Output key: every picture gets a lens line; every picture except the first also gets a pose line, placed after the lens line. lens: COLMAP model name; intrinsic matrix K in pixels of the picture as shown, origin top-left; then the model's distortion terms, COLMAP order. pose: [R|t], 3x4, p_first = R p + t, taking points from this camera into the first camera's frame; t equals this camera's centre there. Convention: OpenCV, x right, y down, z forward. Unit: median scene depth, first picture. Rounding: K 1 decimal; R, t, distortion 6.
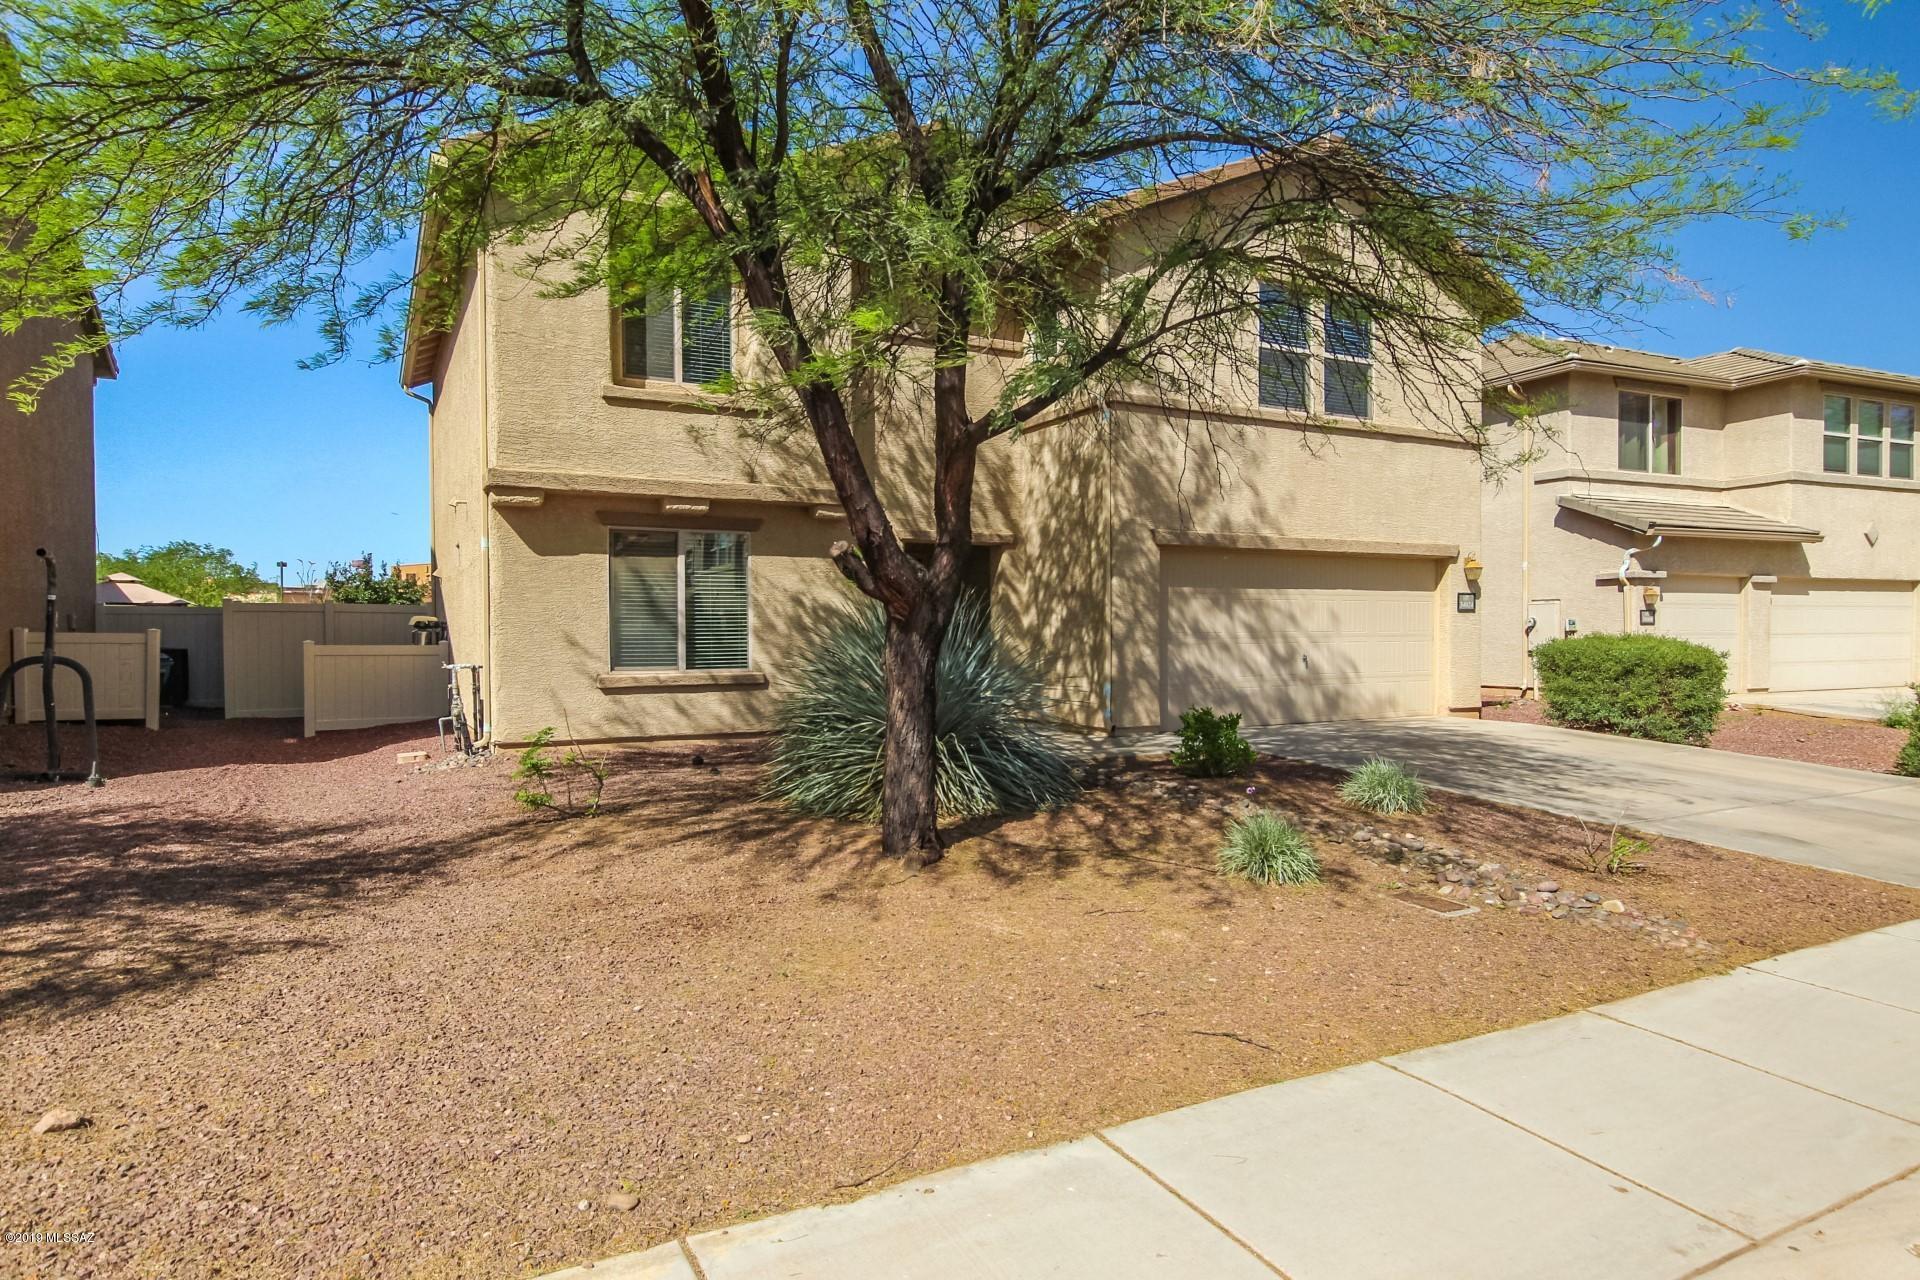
lens RADIAL K [[1071.6, 0, 960.0], [0, 1071.6, 640.0], [0, 0, 1]] dist [-0.014845, 0.000126]
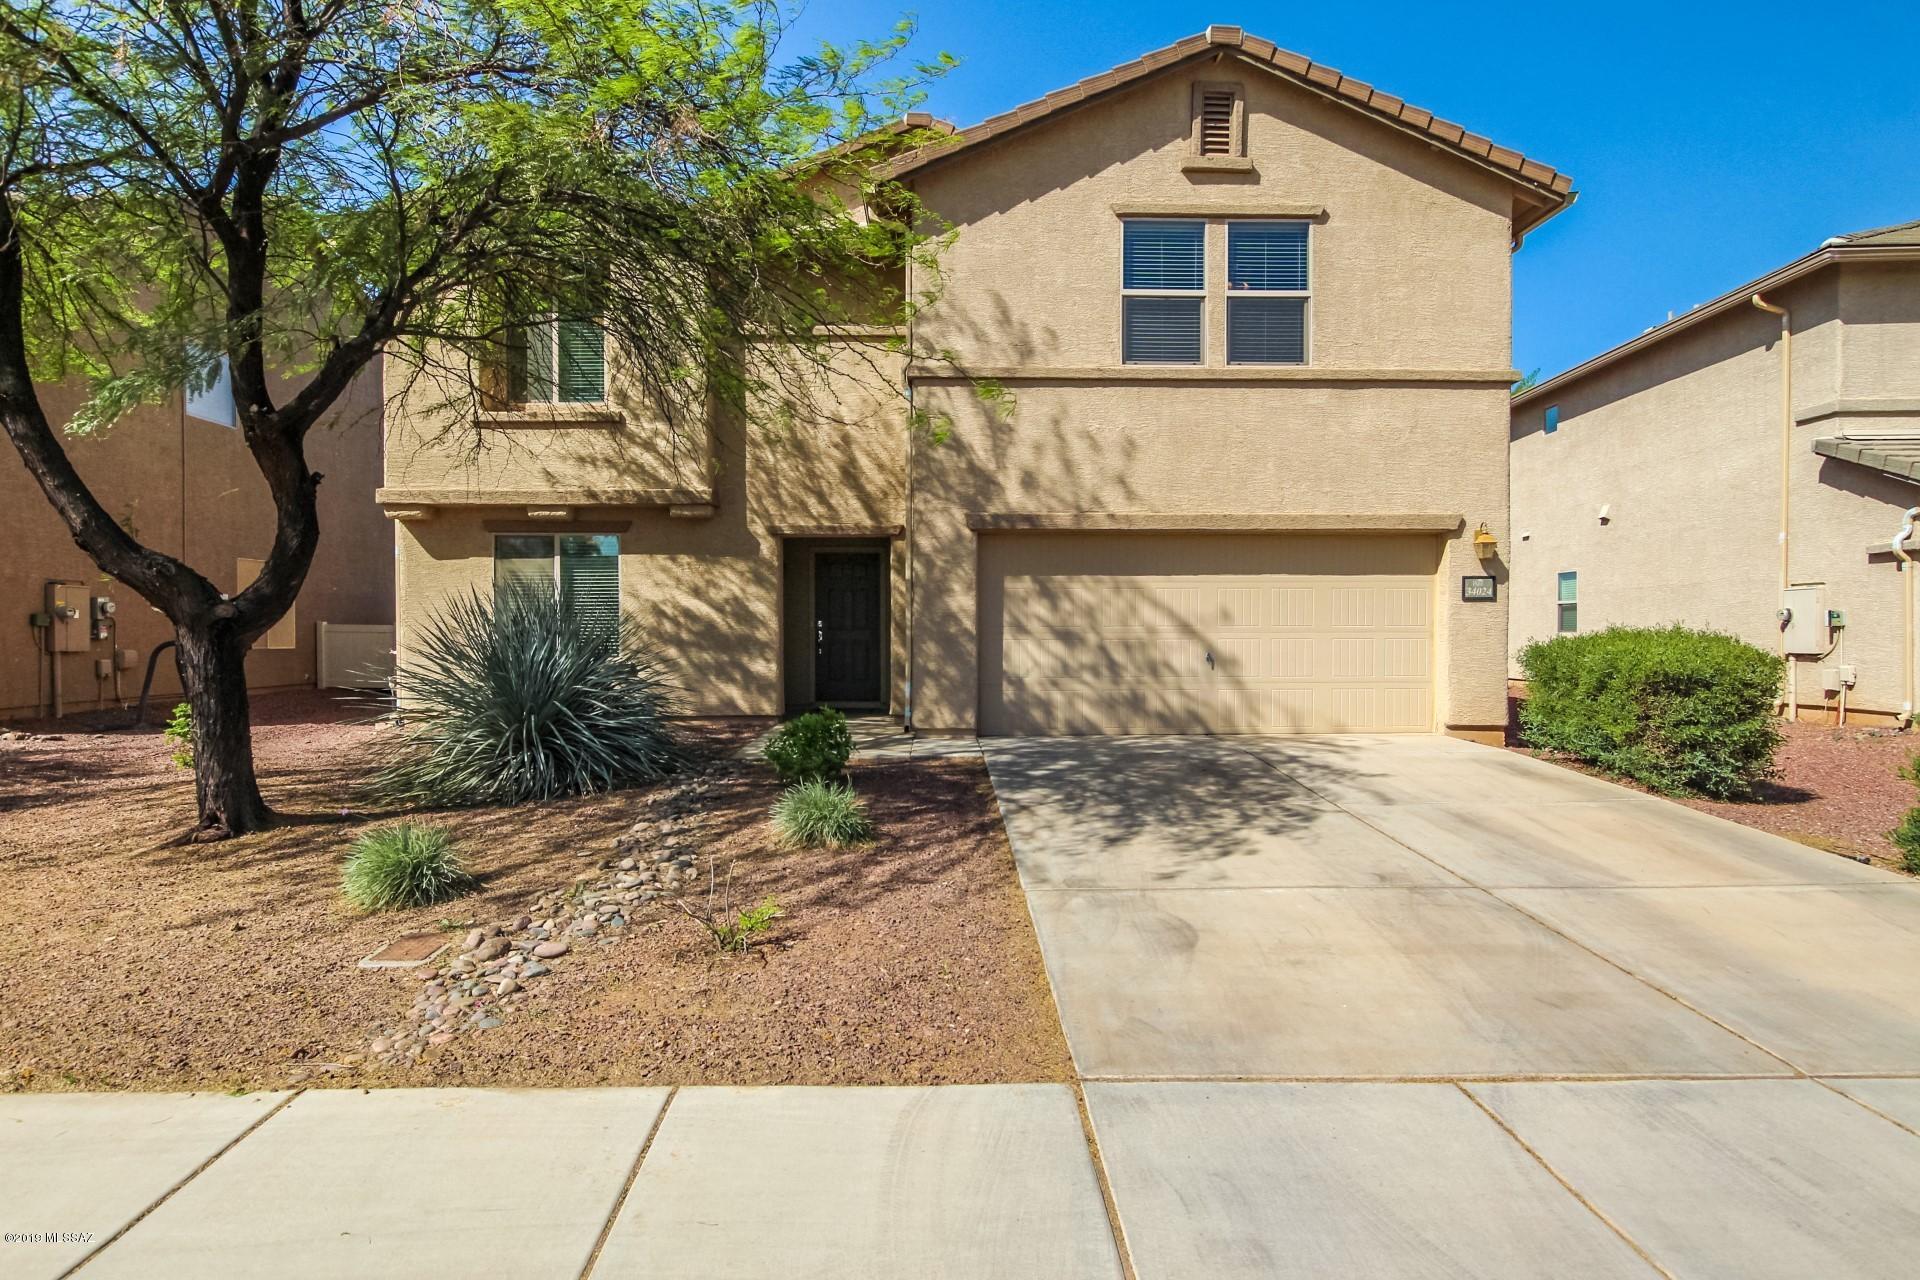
lens RADIAL K [[1002.3, 0, 960.0], [0, 1002.3, 640.0], [0, 0, 1]] dist [-0.015079, 0.000122]
pose [[0.897702, 0.007633, -0.440538, 0.502908], [-0.005670, 0.999967, 0.005771, -0.000027], [0.440567, -0.002683, 0.897716, 0.212060]]
